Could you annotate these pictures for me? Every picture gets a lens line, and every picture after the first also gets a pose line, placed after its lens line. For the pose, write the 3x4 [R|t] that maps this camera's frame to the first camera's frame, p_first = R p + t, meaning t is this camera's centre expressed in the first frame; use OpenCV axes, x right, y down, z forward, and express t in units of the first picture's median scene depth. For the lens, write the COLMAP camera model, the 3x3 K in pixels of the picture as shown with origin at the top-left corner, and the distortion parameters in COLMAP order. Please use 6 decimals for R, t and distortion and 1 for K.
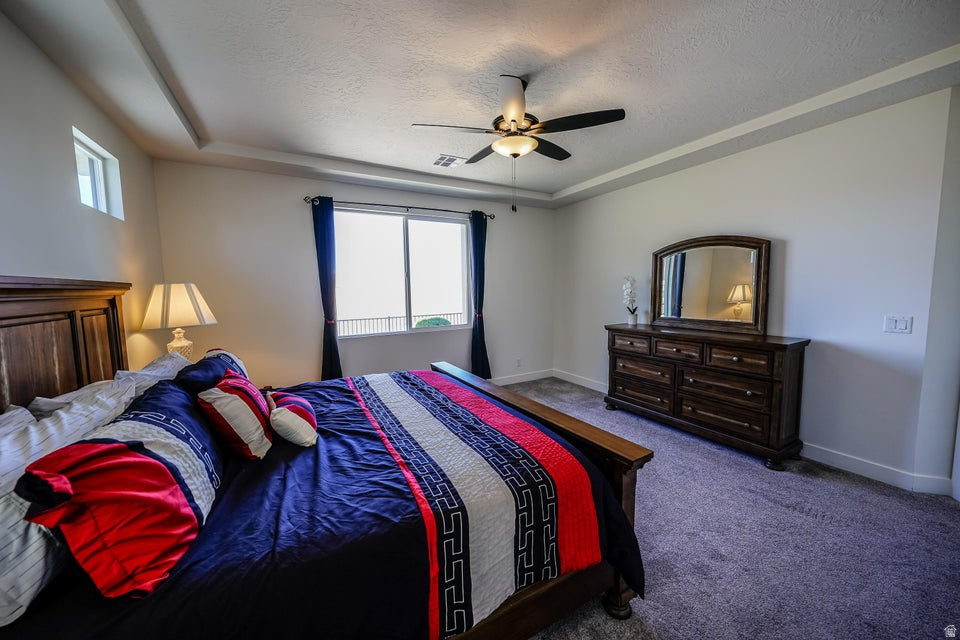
lens RADIAL K [[338.0, 0, 480.0], [0, 338.0, 320.0], [0, 0, 1]] dist [0.000166, -0.000048]
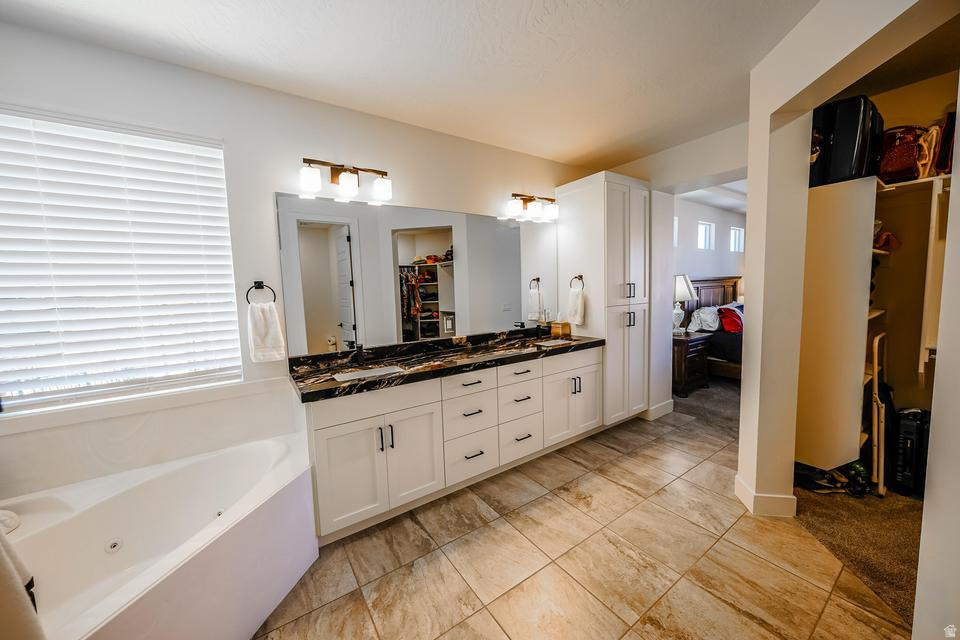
lens RADIAL K [[338.0, 0, 480.0], [0, 338.0, 320.0], [0, 0, 1]] dist [0.000166, -0.000048]
pose [[0.091286, 0.097597, -0.991031, 1.824406], [-0.059401, 0.993947, 0.092413, 0.139246], [0.994052, 0.050432, 0.096531, -1.624368]]
